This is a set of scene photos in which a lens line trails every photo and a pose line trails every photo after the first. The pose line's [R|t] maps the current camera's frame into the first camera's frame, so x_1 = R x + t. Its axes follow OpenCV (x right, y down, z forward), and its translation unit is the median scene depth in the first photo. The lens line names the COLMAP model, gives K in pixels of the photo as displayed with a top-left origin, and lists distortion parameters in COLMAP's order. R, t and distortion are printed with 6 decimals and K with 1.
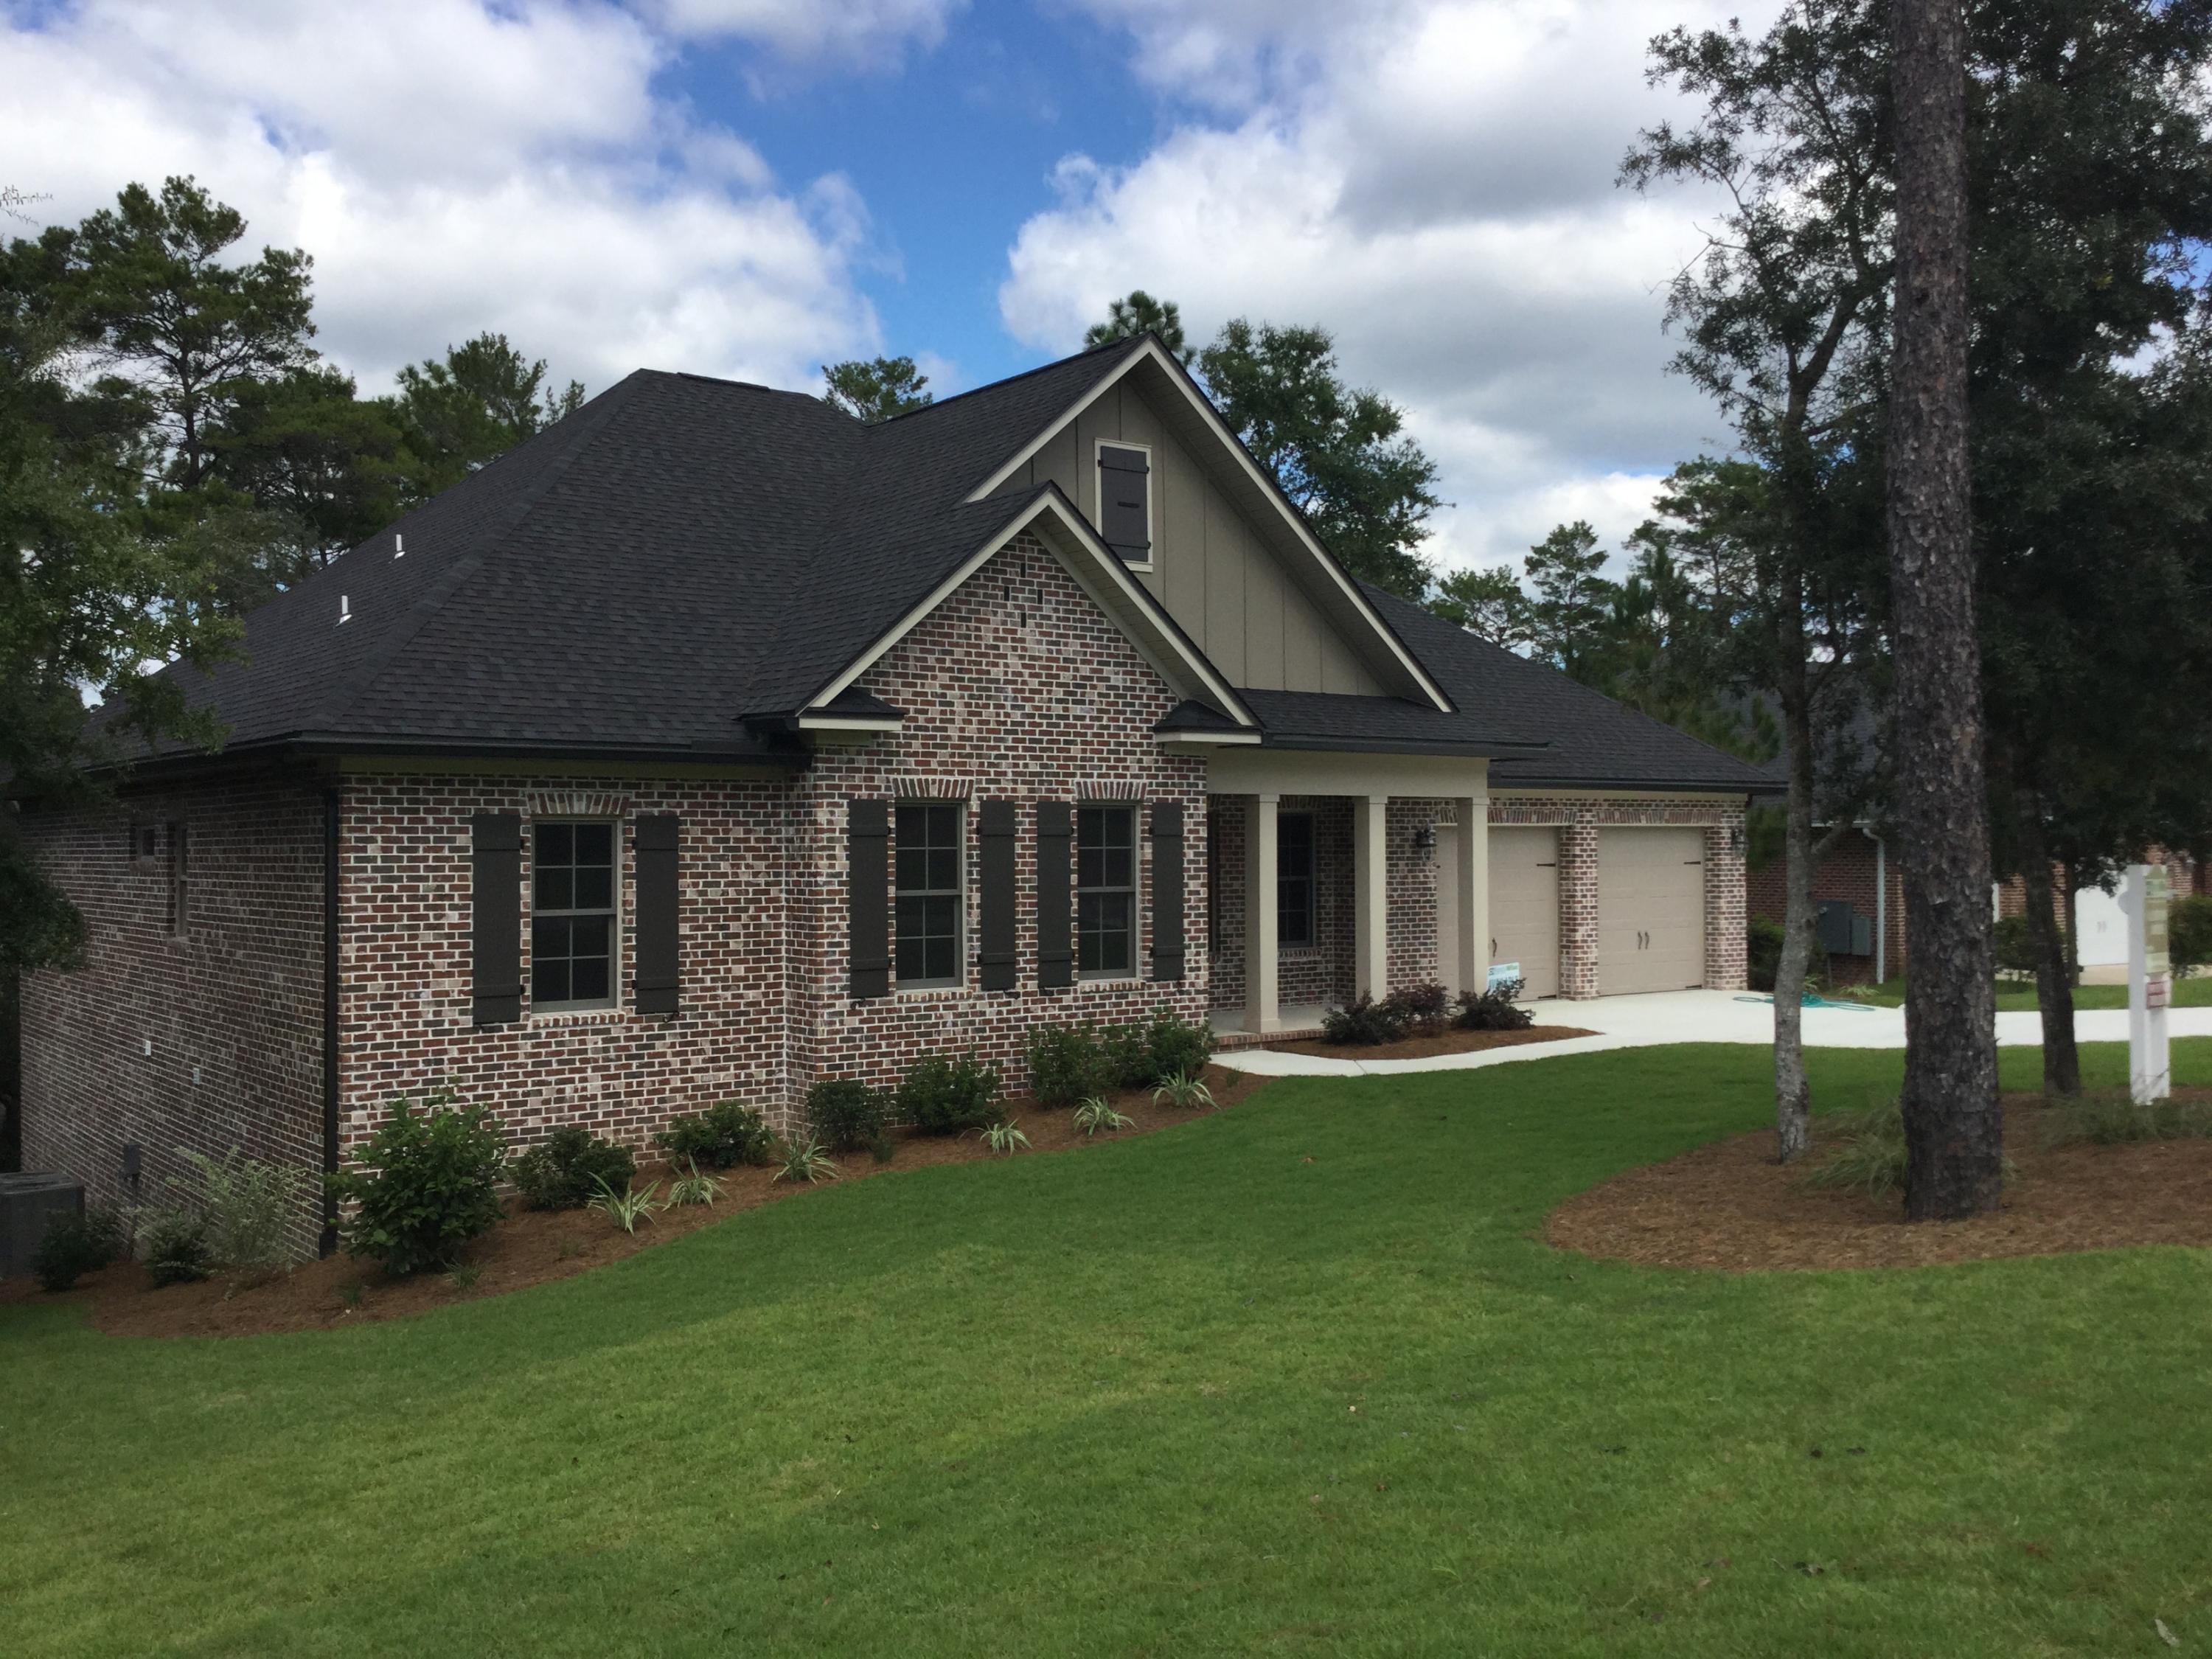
lens RADIAL K [[1952.0, 0, 1092.2], [0, 1952.0, 823.0], [0, 0, 1]] dist [0.130145, -0.132882]
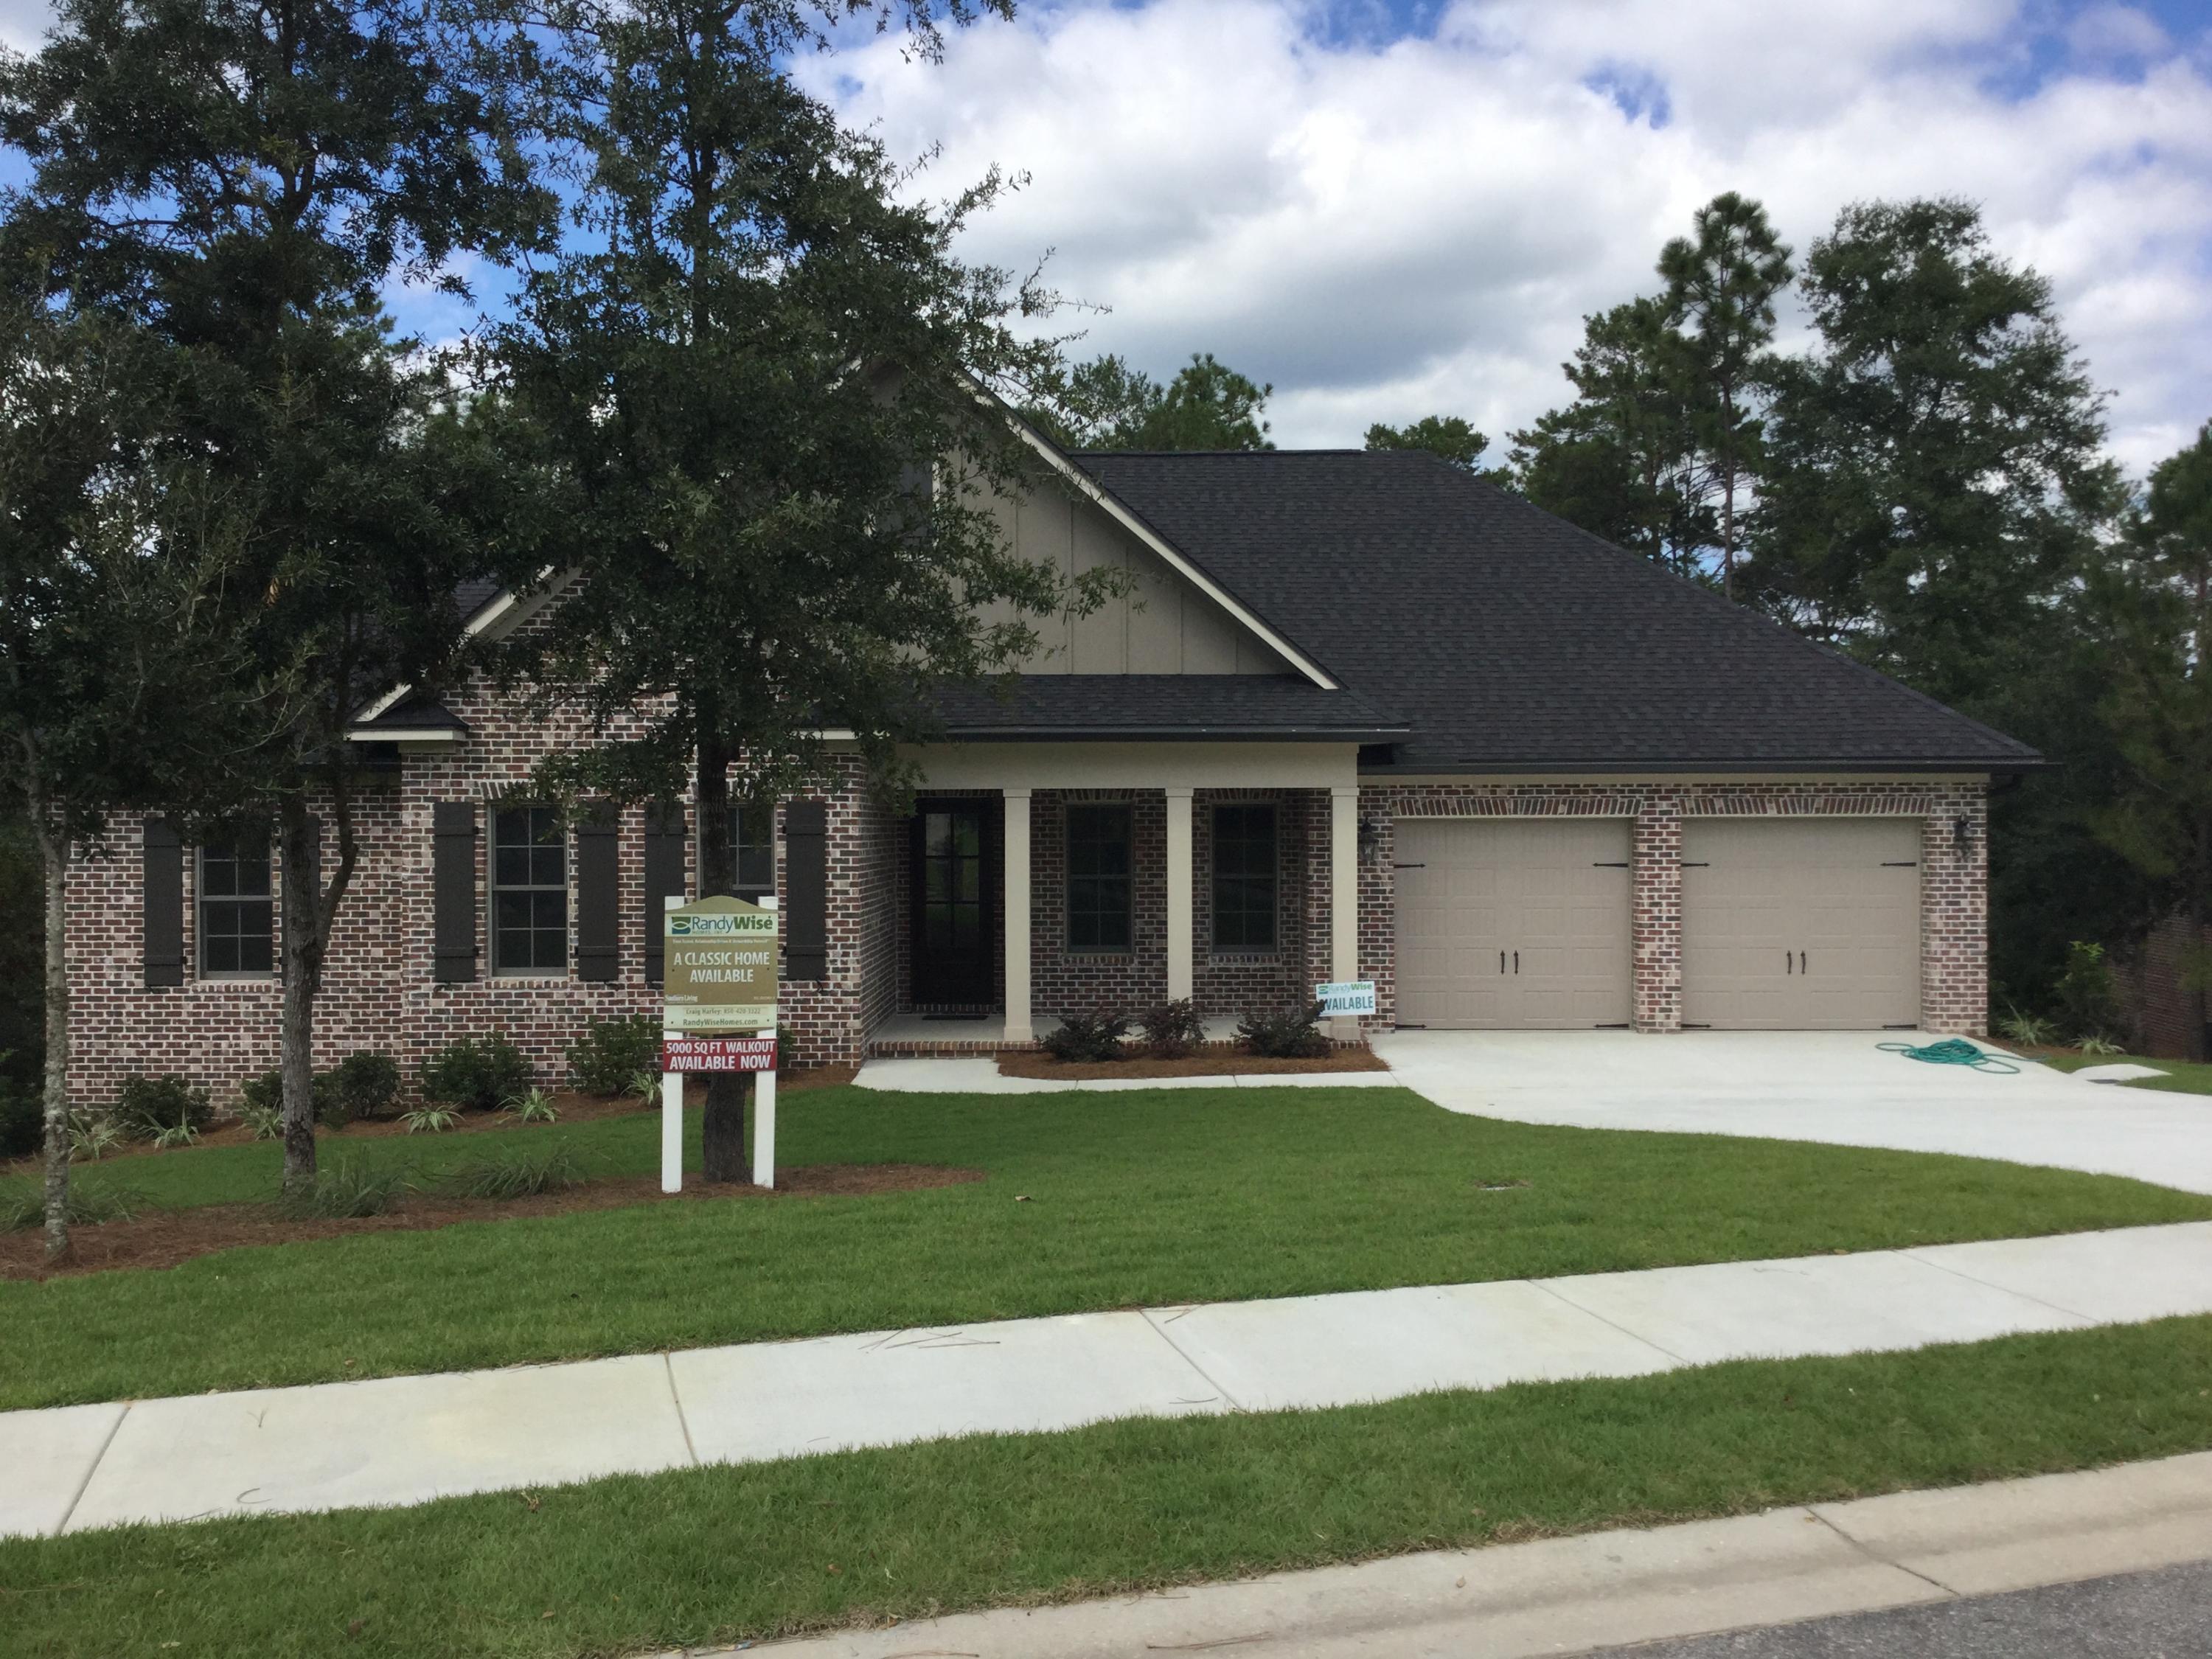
lens RADIAL K [[1952.0, 0, 1109.6], [0, 1952.0, 823.7], [0, 0, 1]] dist [0.130145, -0.132882]
pose [[0.798568, 0.006790, -0.601866, 0.840157], [0.005558, 0.999811, 0.018654, -0.018479], [0.601879, -0.018242, 0.798379, 0.330403]]
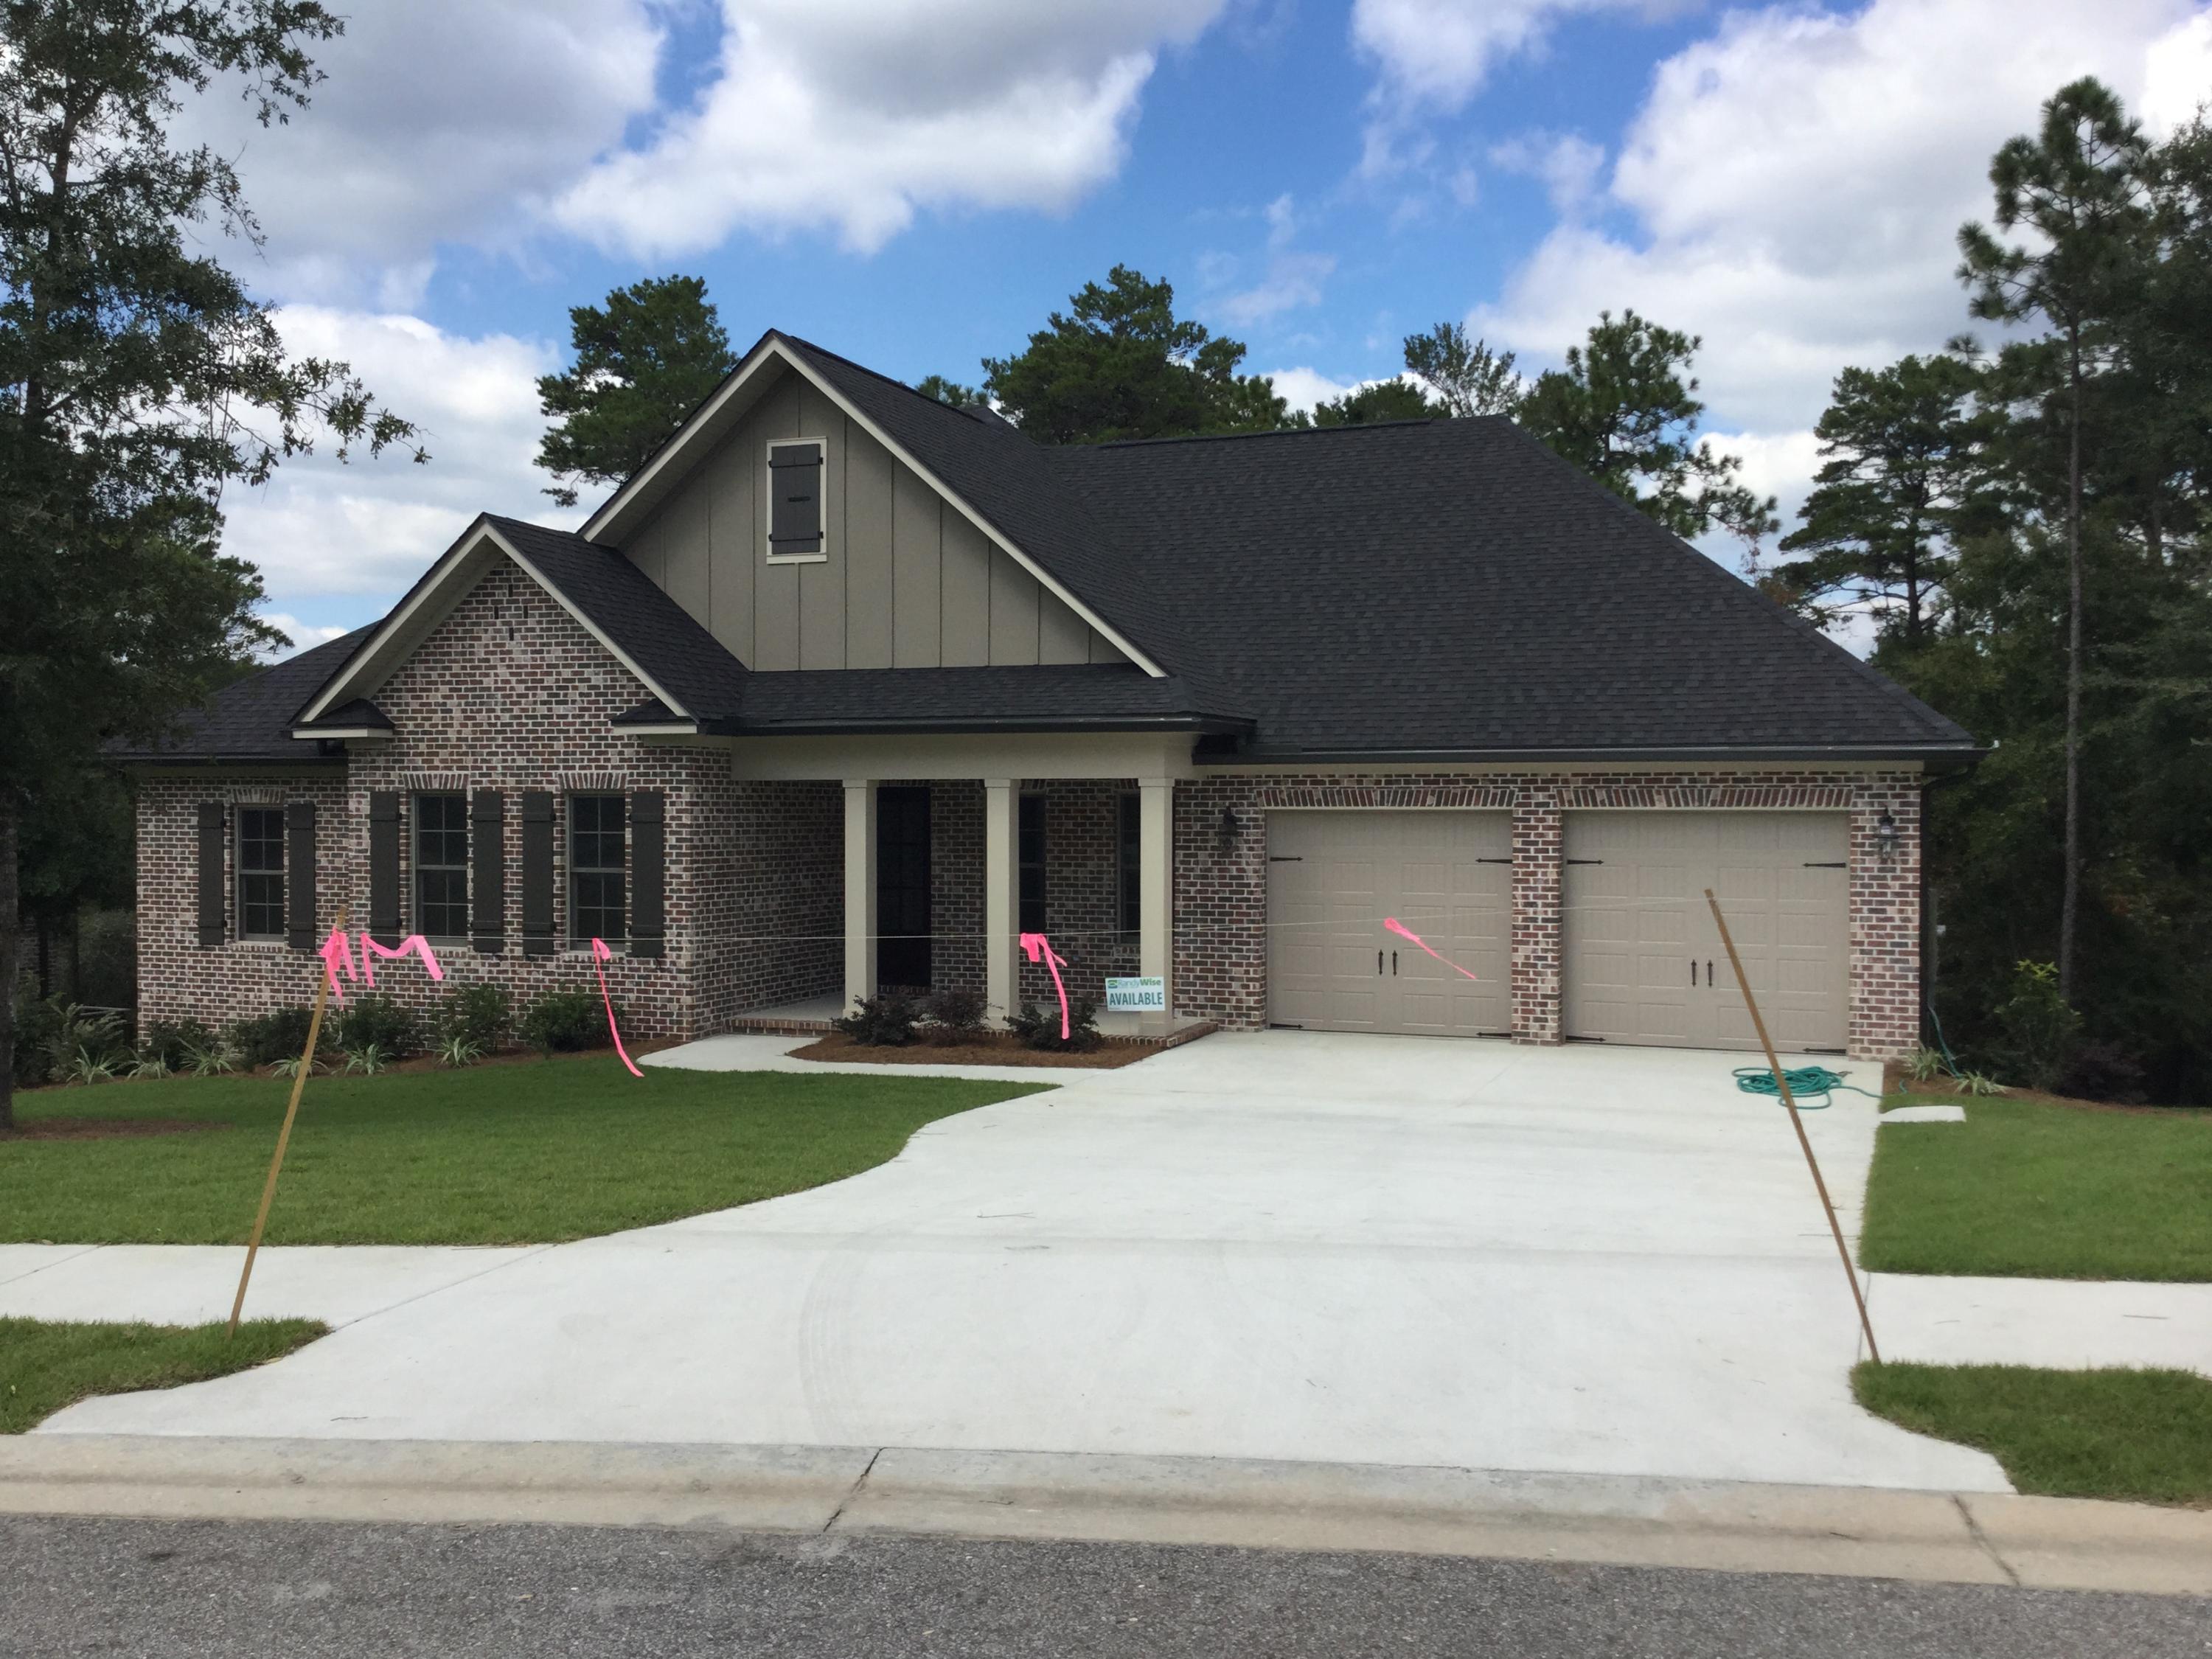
lens RADIAL K [[1952.0, 0, 1083.3], [0, 1952.0, 823.4], [0, 0, 1]] dist [0.130145, -0.132882]
pose [[0.529405, 0.016334, -0.848212, 1.188117], [0.006990, 0.999697, 0.023614, -0.018292], [0.848340, -0.018431, 0.529130, 0.700439]]
